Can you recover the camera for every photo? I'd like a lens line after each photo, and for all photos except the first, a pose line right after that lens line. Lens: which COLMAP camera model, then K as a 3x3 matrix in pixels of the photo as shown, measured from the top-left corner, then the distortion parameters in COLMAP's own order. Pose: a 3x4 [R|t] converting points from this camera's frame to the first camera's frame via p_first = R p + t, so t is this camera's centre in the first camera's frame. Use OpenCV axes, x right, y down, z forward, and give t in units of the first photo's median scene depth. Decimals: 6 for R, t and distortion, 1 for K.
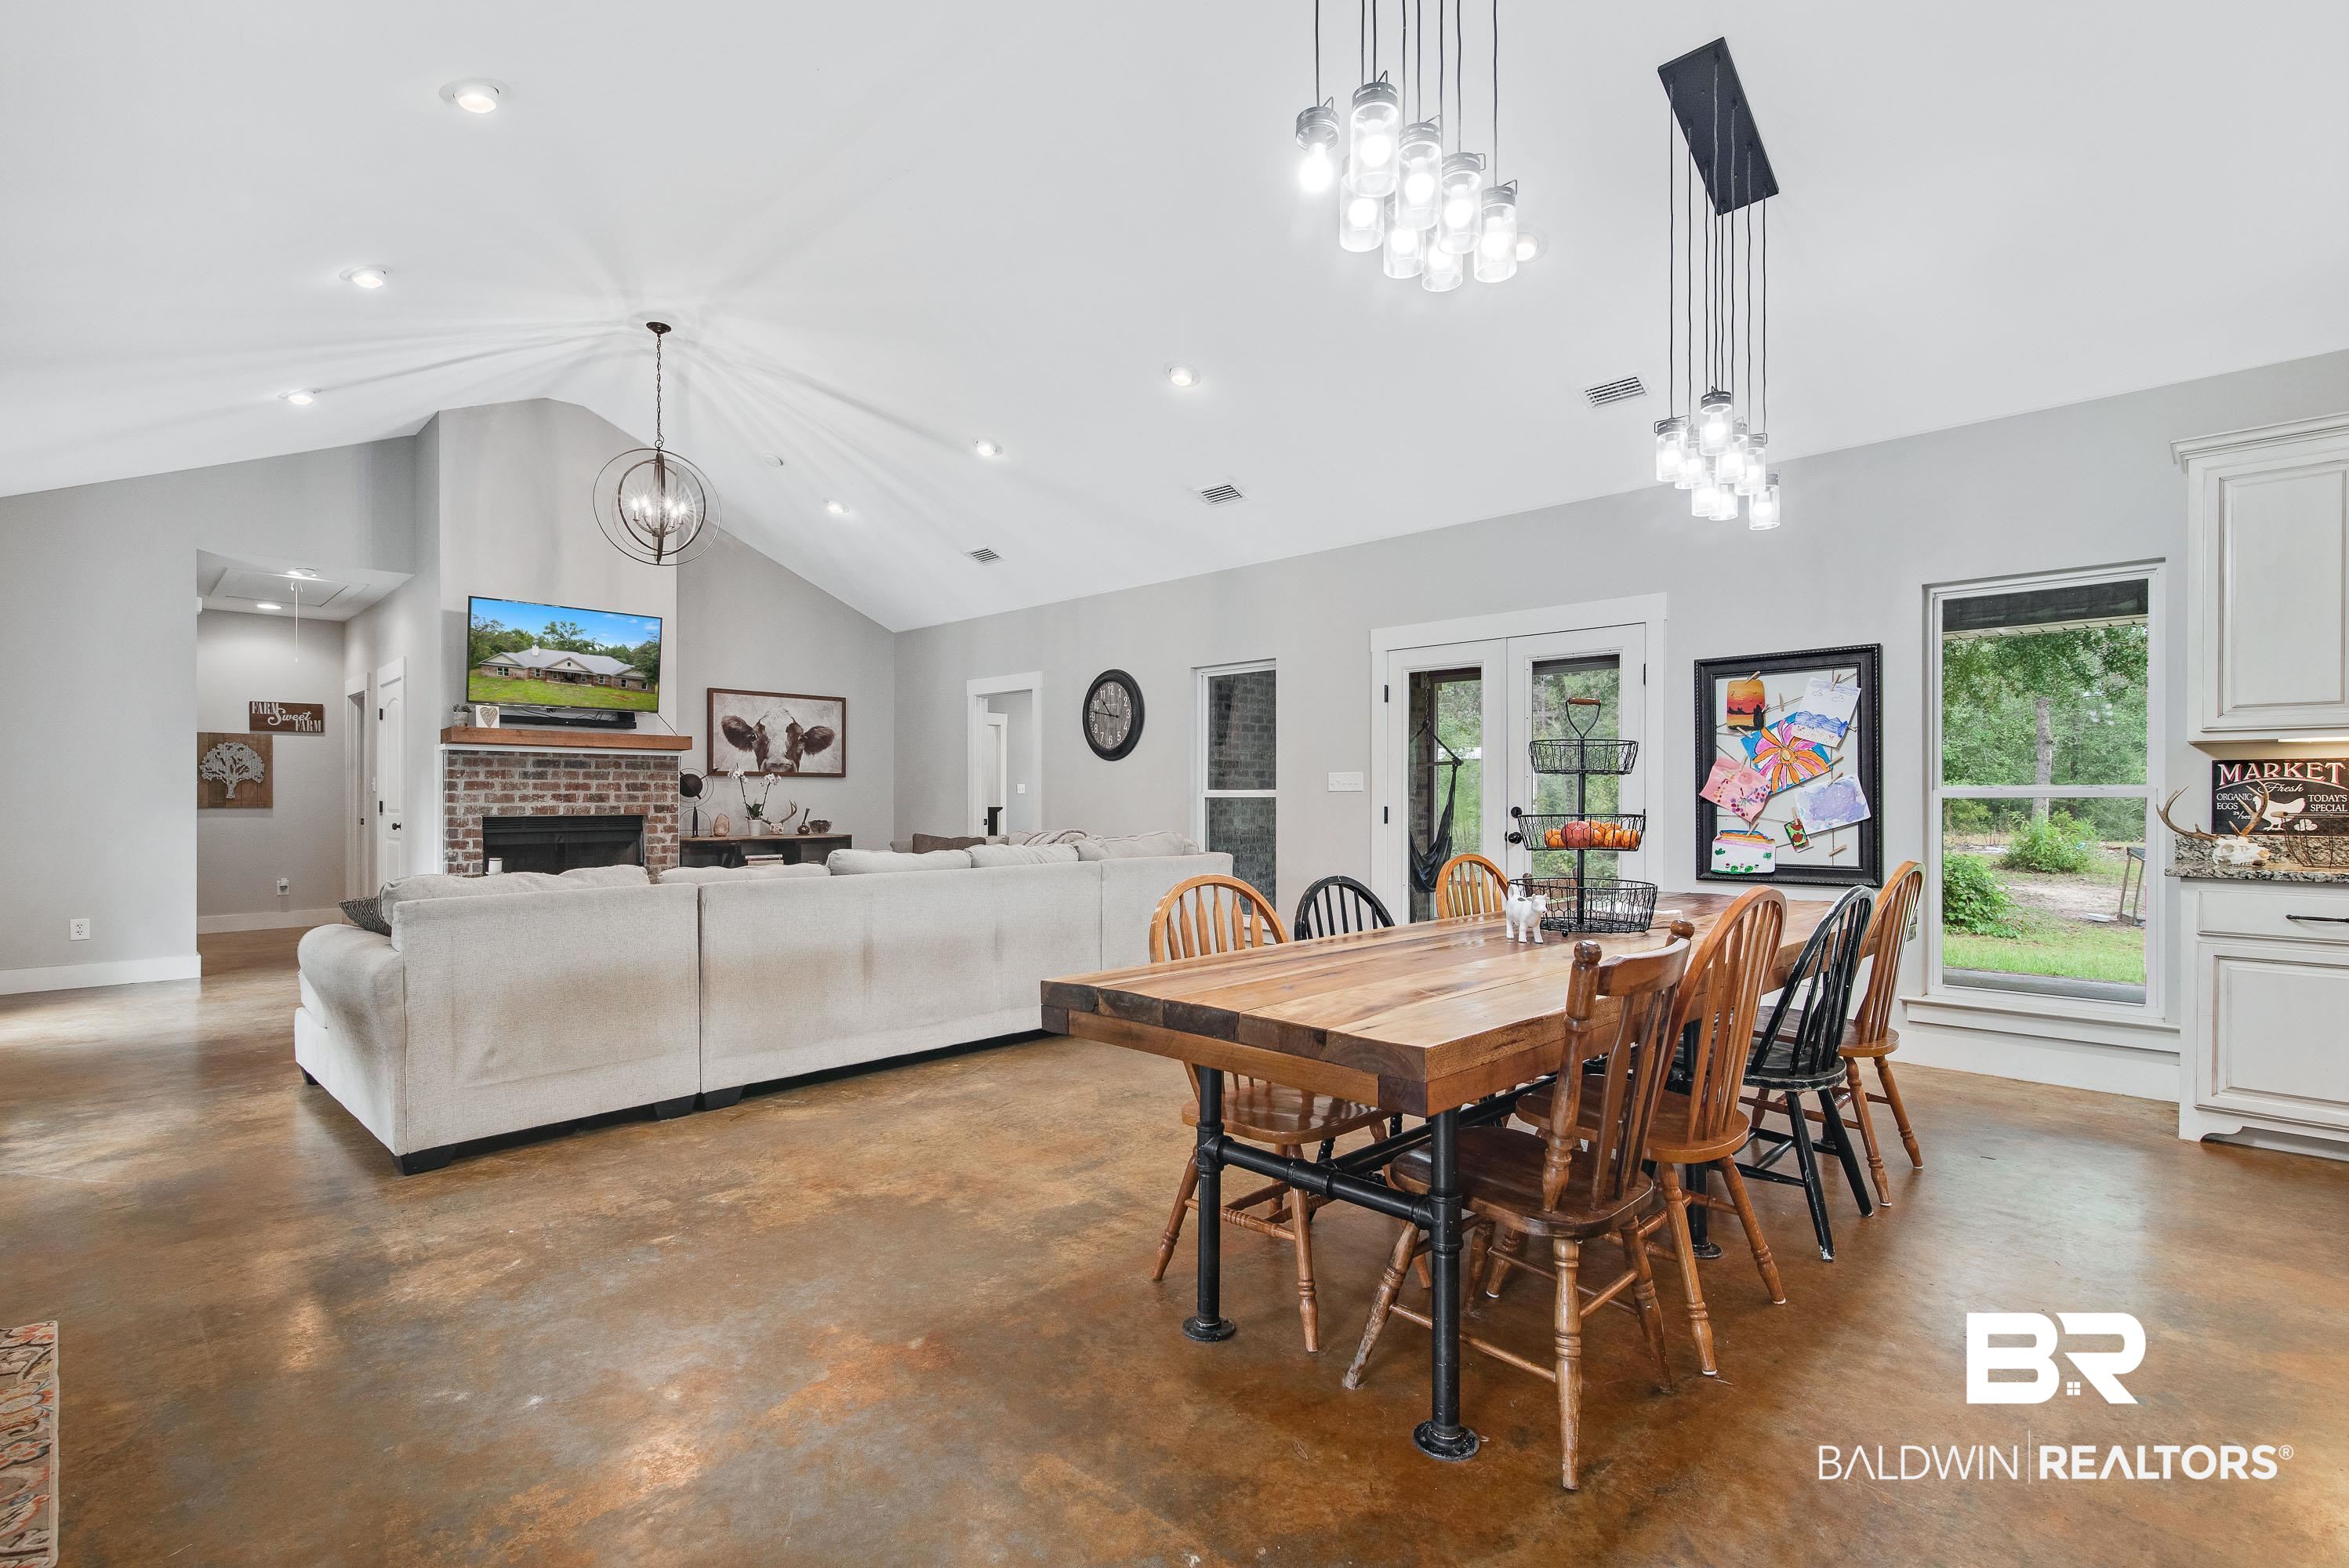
lens RADIAL K [[1086.3, 0, 1190.4], [0, 1086.3, 807.6], [0, 0, 1]] dist [-0.007046, 0.003328]
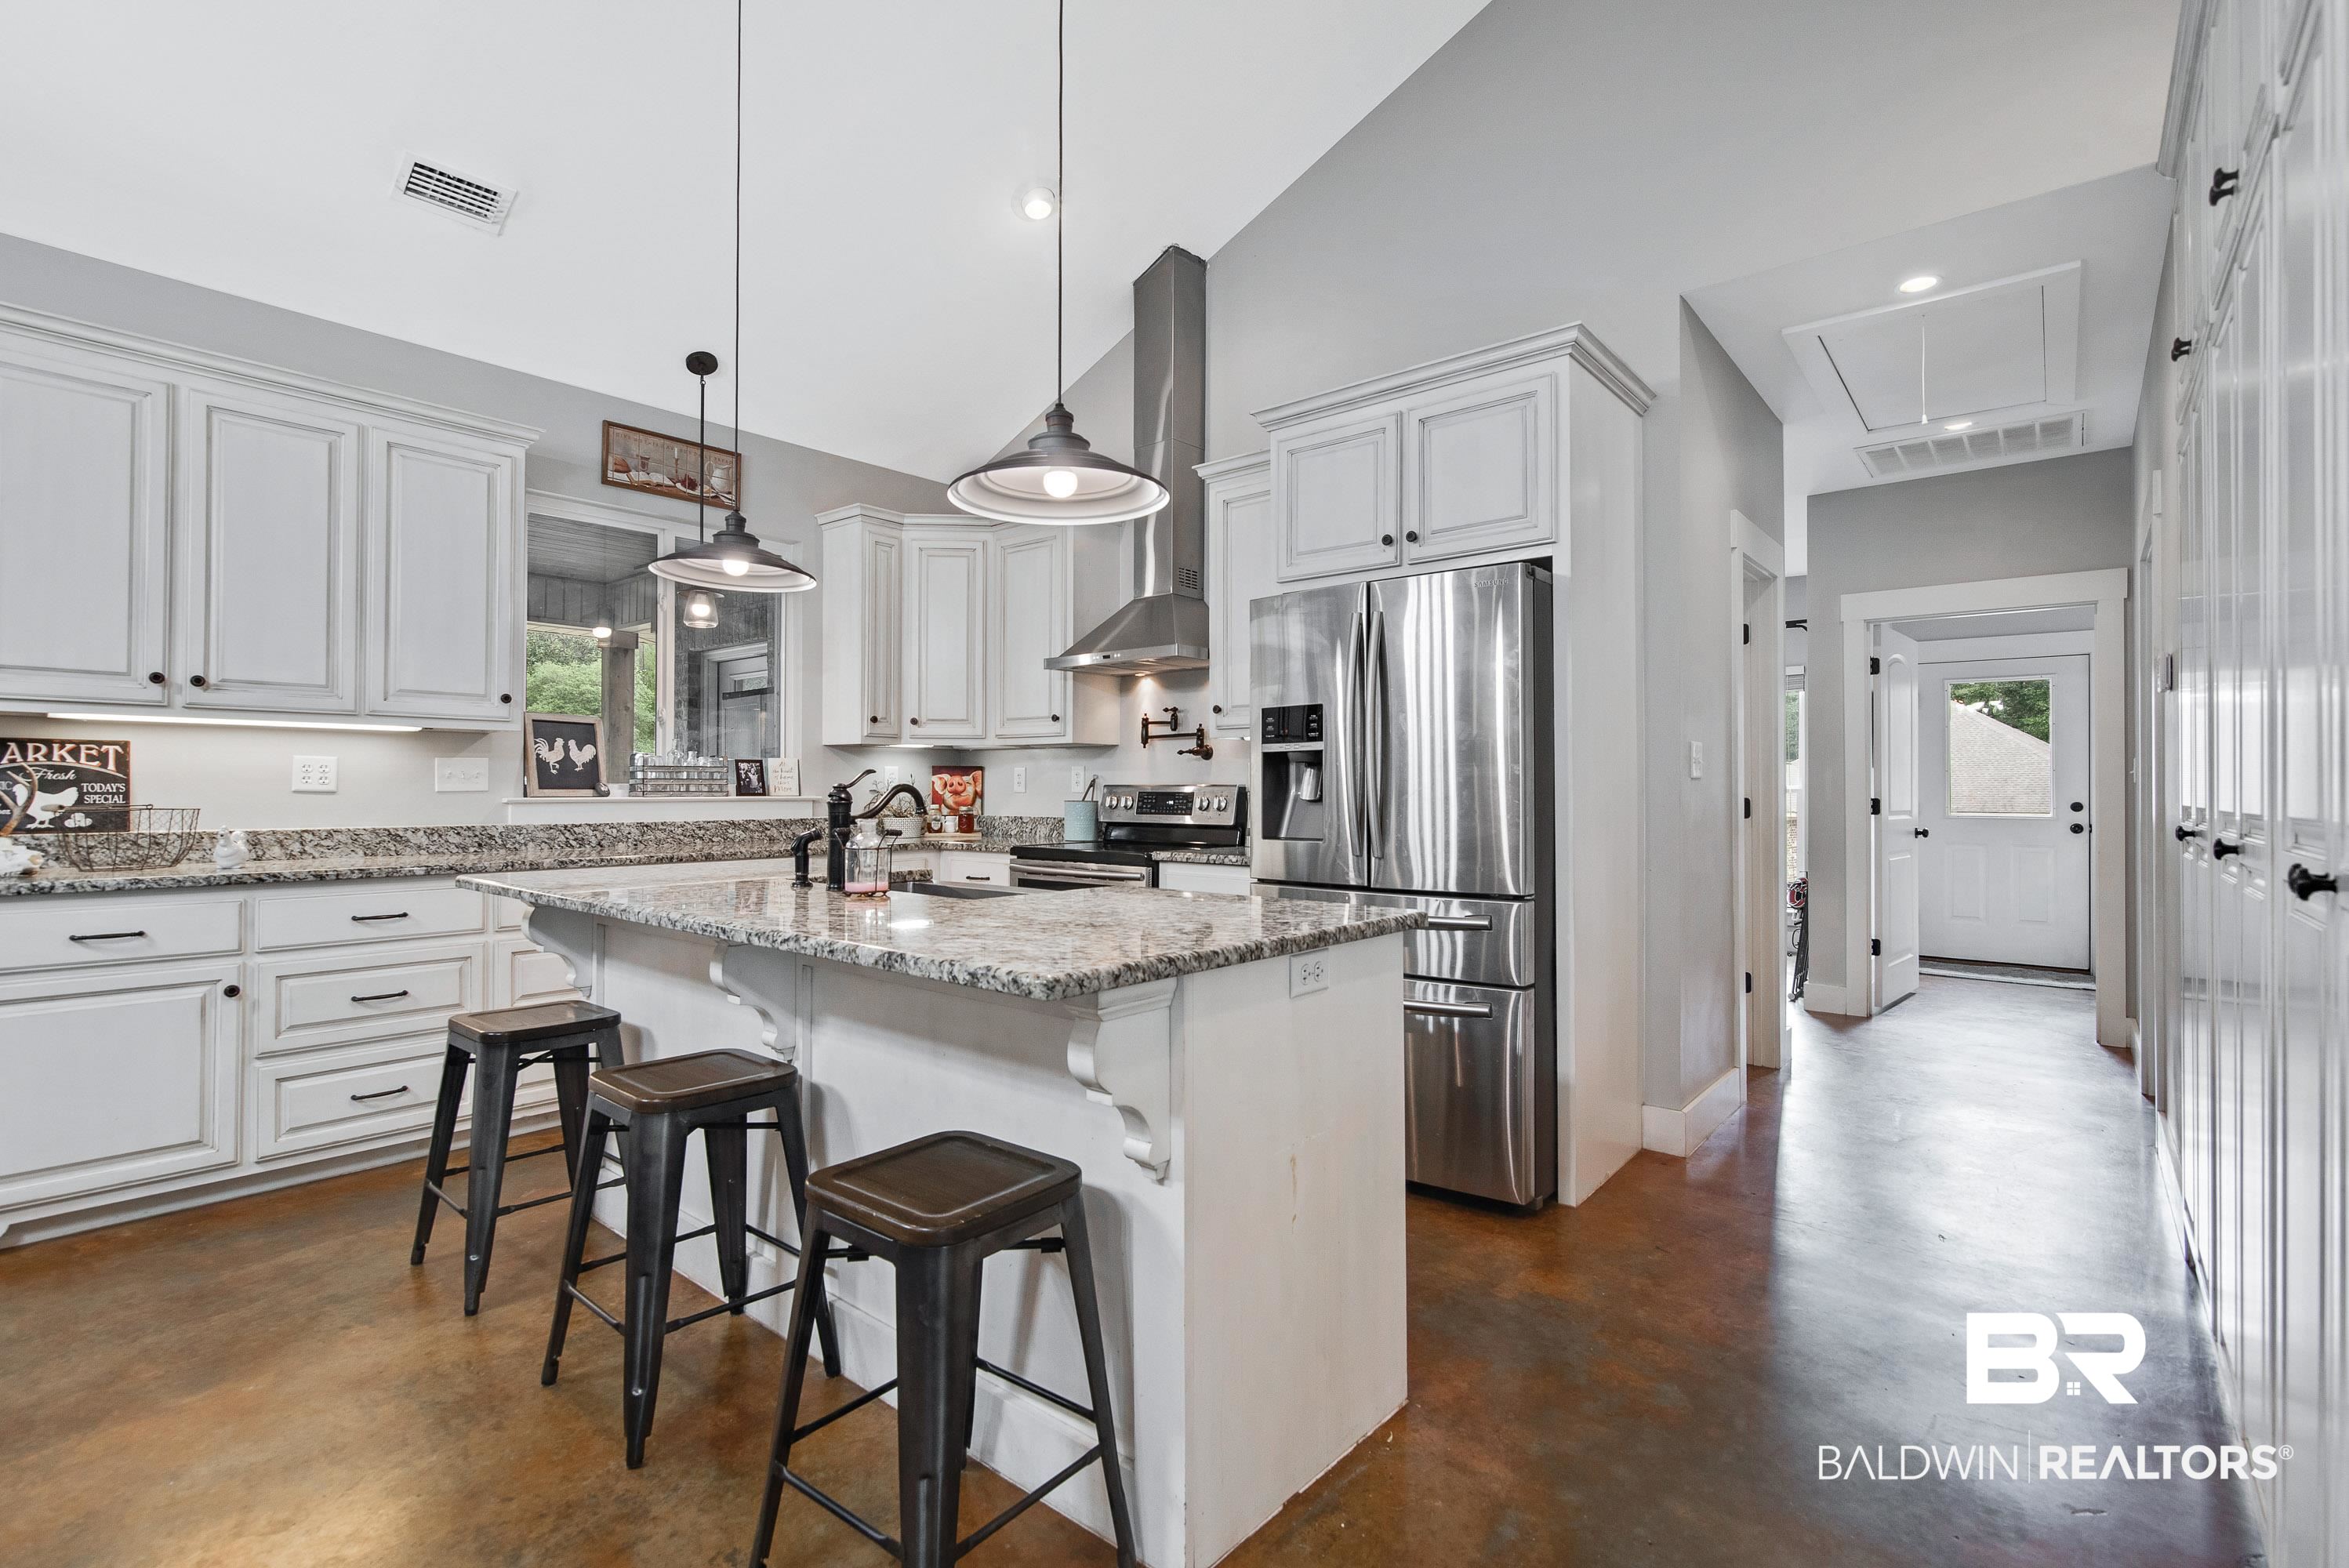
lens RADIAL K [[1086.3, 0, 1142.3], [0, 1086.3, 777.6], [0, 0, 1]] dist [-0.007046, 0.003328]
pose [[-0.053284, 0.010543, 0.998524, 0.088406], [0.006603, 0.999926, -0.010205, -0.001303], [-0.998558, 0.006050, -0.053349, 0.125814]]
